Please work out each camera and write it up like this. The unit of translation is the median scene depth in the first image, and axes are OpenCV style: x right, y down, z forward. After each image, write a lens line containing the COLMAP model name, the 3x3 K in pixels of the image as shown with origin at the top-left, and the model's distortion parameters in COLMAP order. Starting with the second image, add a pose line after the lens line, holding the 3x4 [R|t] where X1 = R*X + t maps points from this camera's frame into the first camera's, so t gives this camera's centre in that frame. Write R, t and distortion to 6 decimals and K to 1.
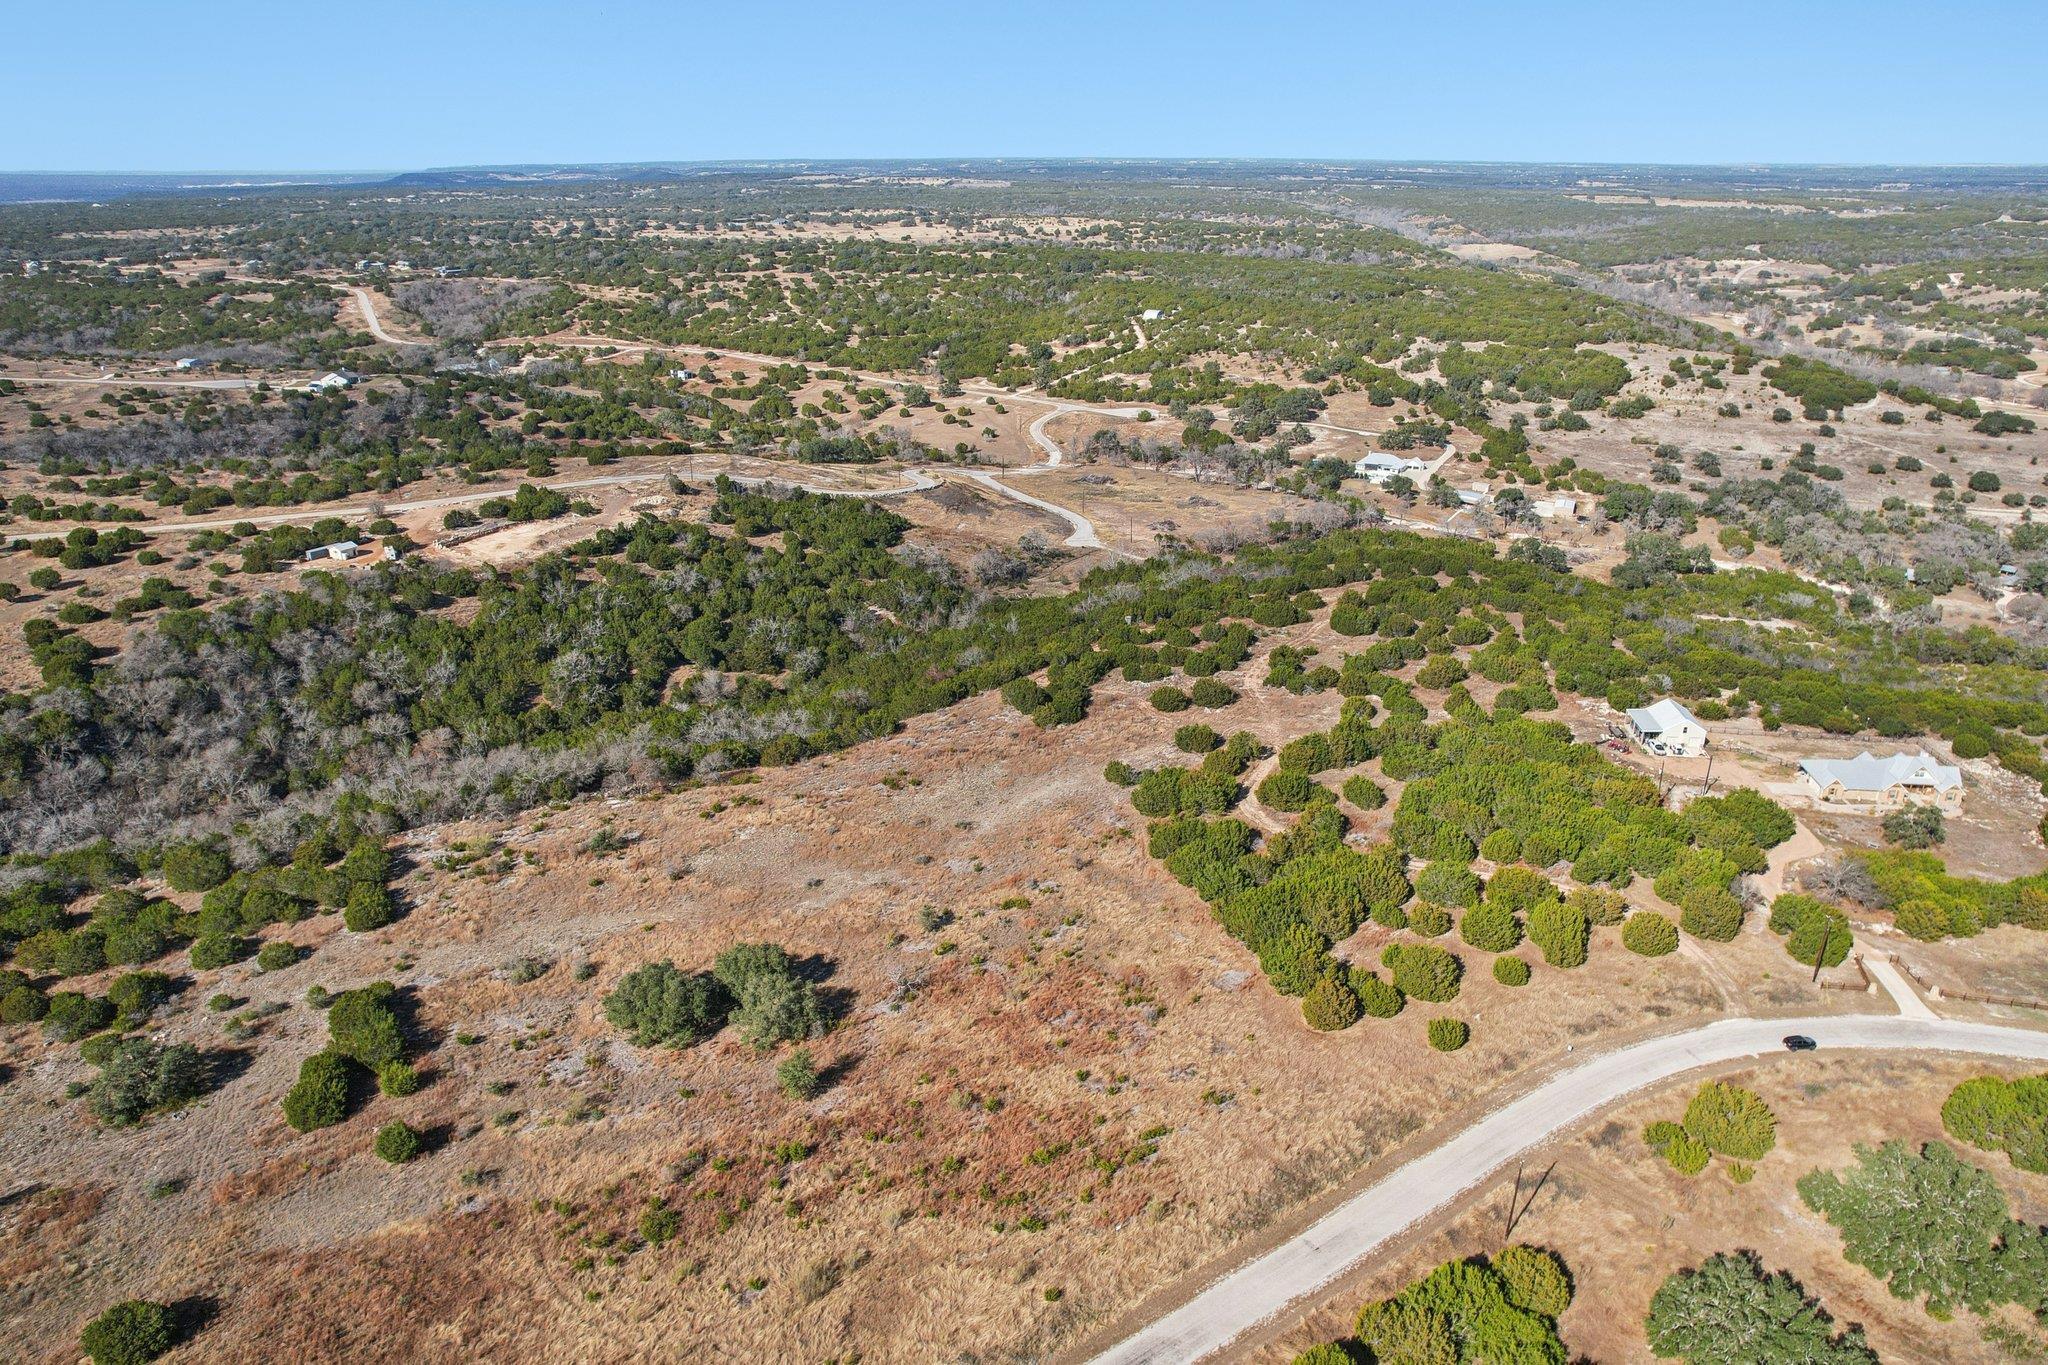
lens RADIAL K [[1367.1, 0, 1044.2], [0, 1367.1, 677.3], [0, 0, 1]] dist [-0.085709, 0.077921]
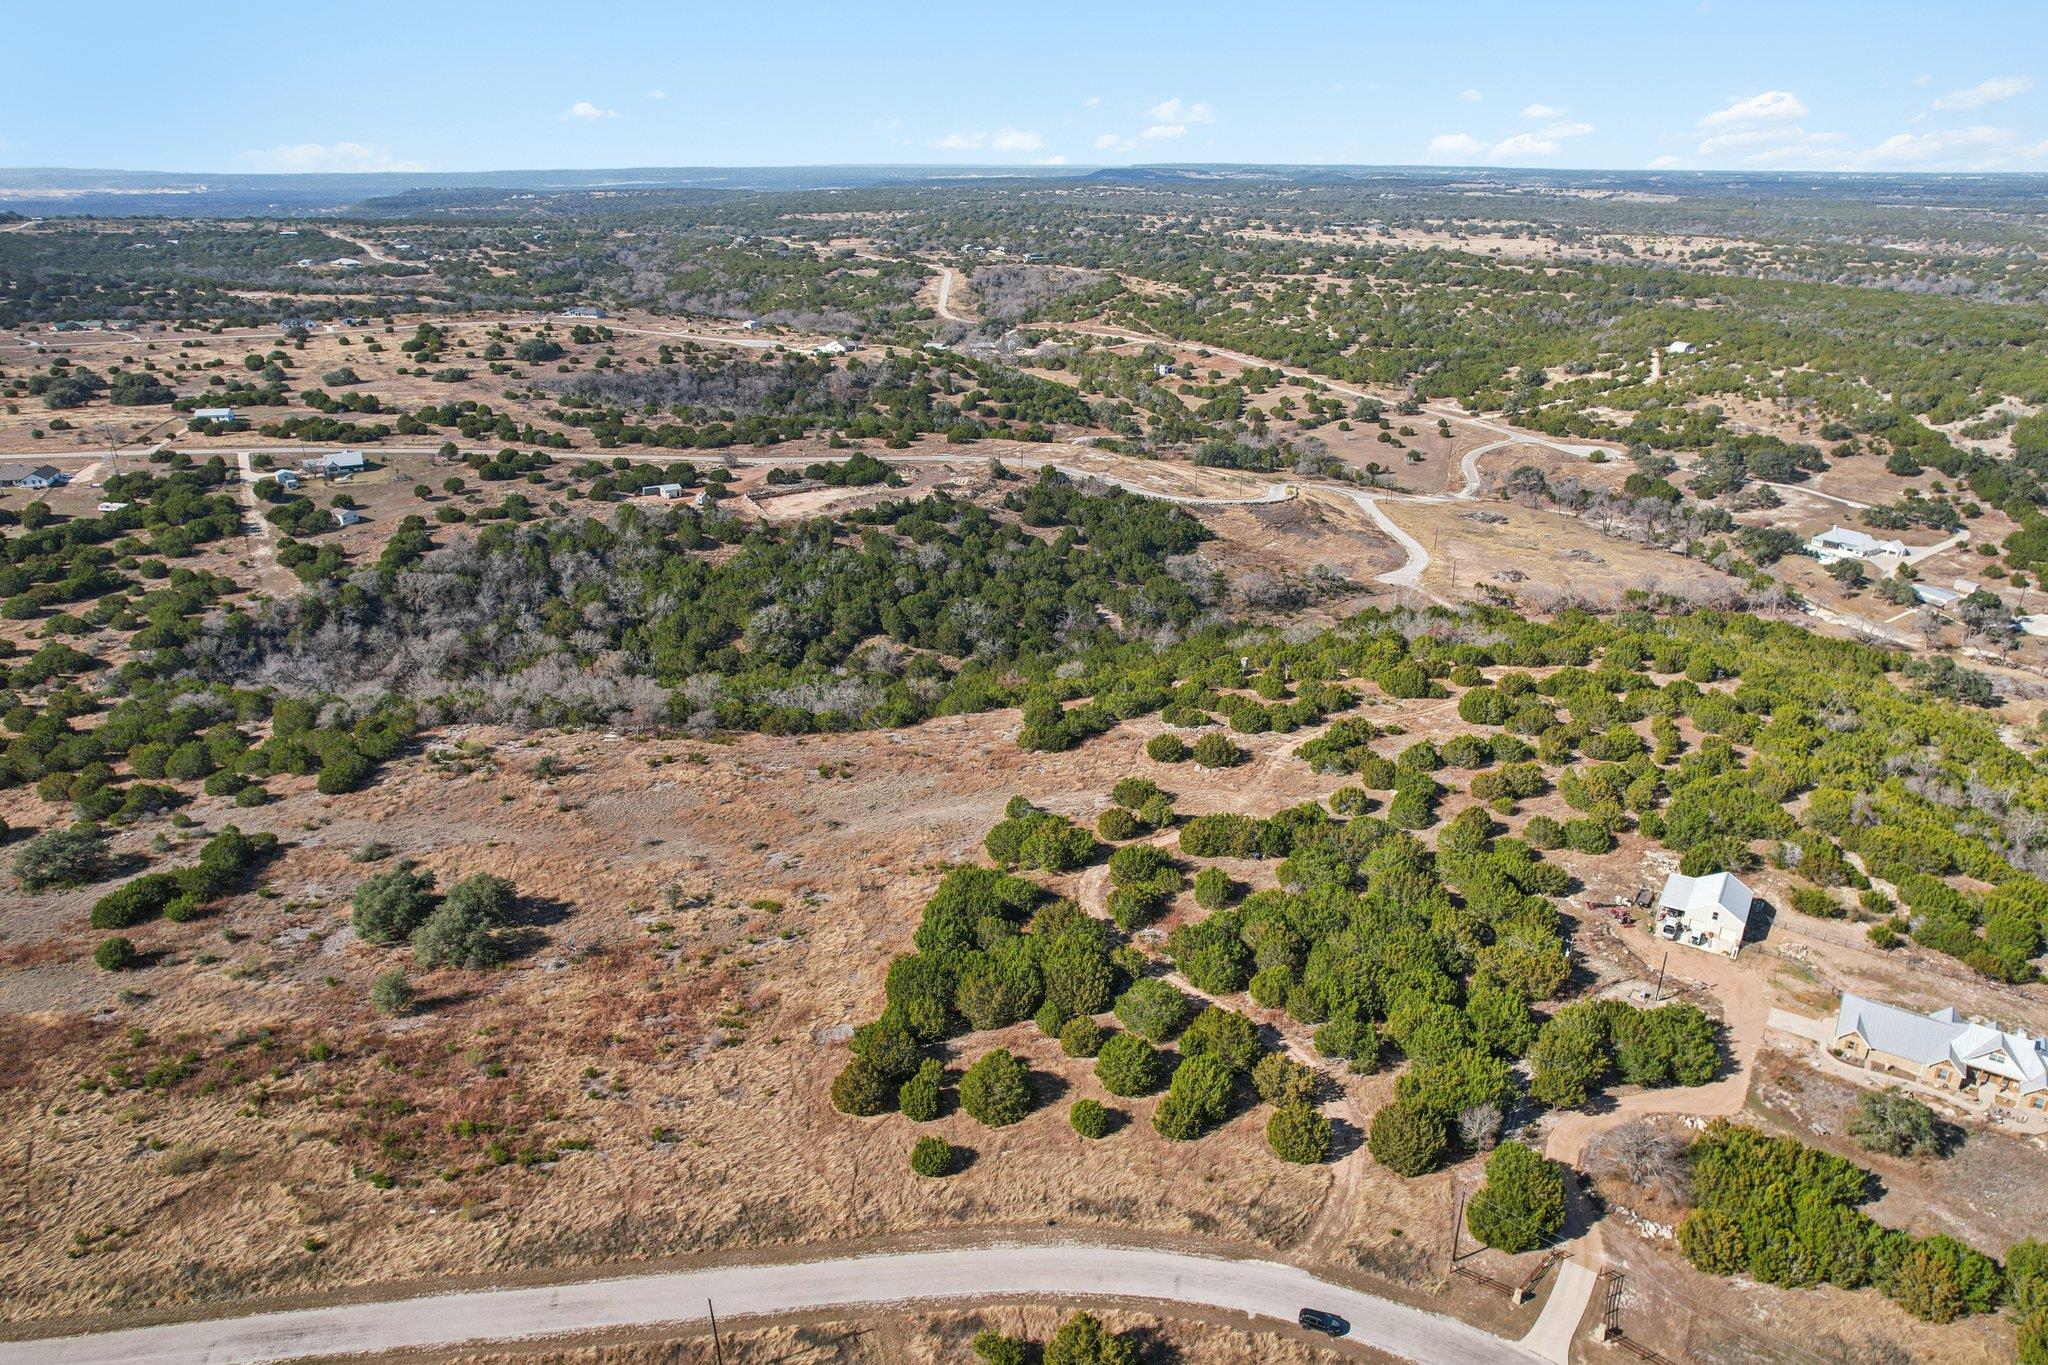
lens RADIAL K [[1334.5, 0, 1032.9], [0, 1334.5, 686.4], [0, 0, 1]] dist [-0.084066, 0.077309]
pose [[0.886327, 0.178056, -0.427457, 0.150098], [-0.173175, 0.983589, 0.050633, -0.021398], [0.429458, 0.029147, 0.902616, 0.052613]]
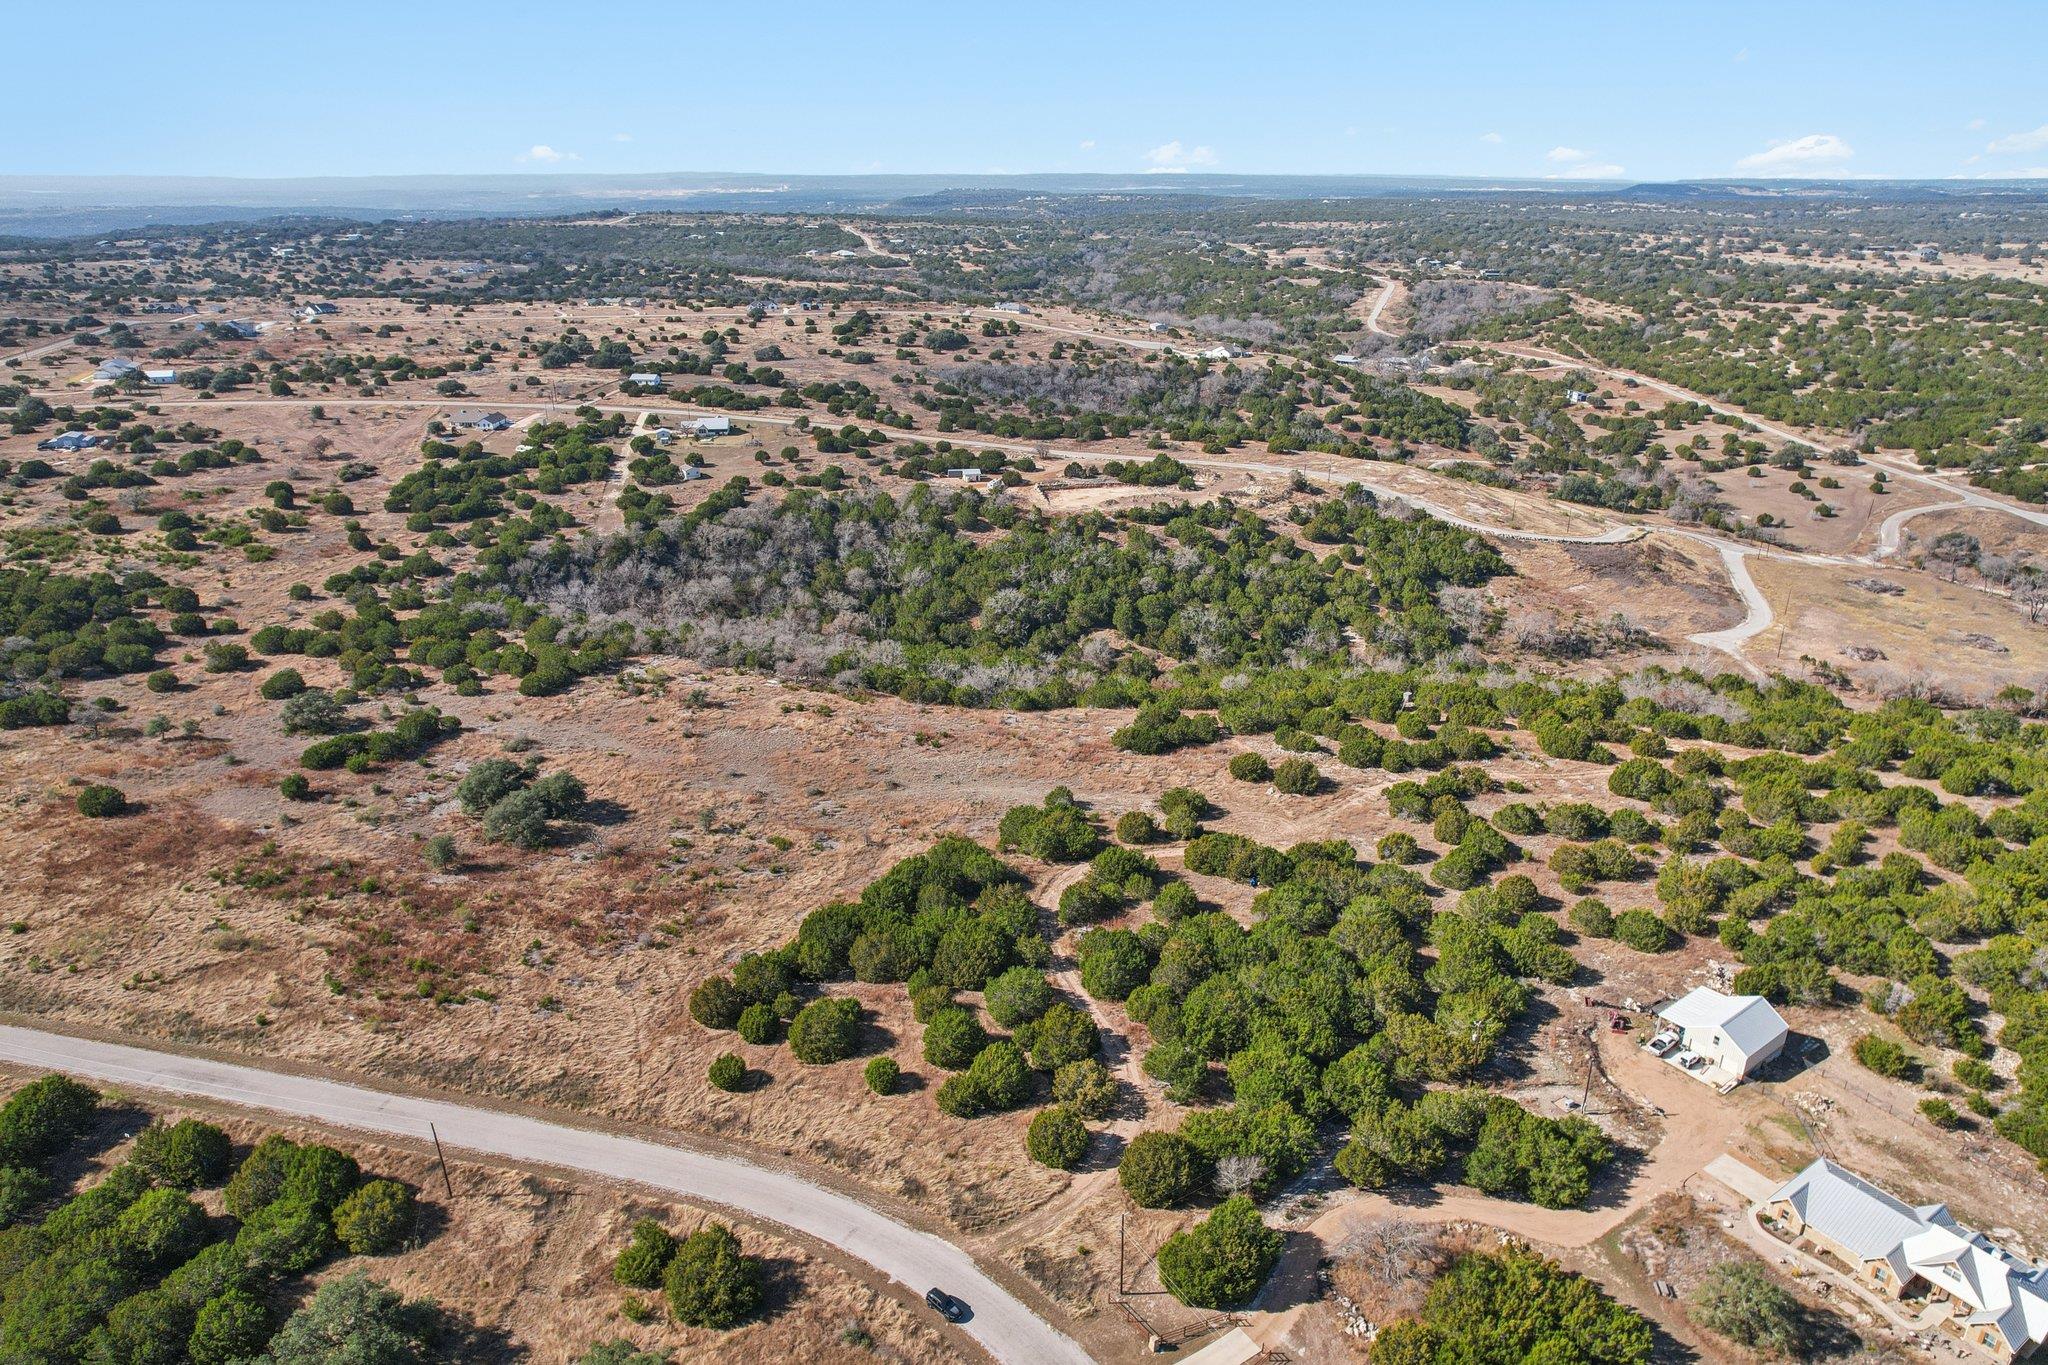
lens RADIAL K [[1323.5, 0, 1033.7], [0, 1323.5, 691.7], [0, 0, 1]] dist [-0.067293, 0.047165]
pose [[0.661602, 0.285615, -0.693330, 0.228482], [-0.276745, 0.952349, 0.128237, -0.040535], [0.696918, 0.107034, 0.709118, 0.100805]]
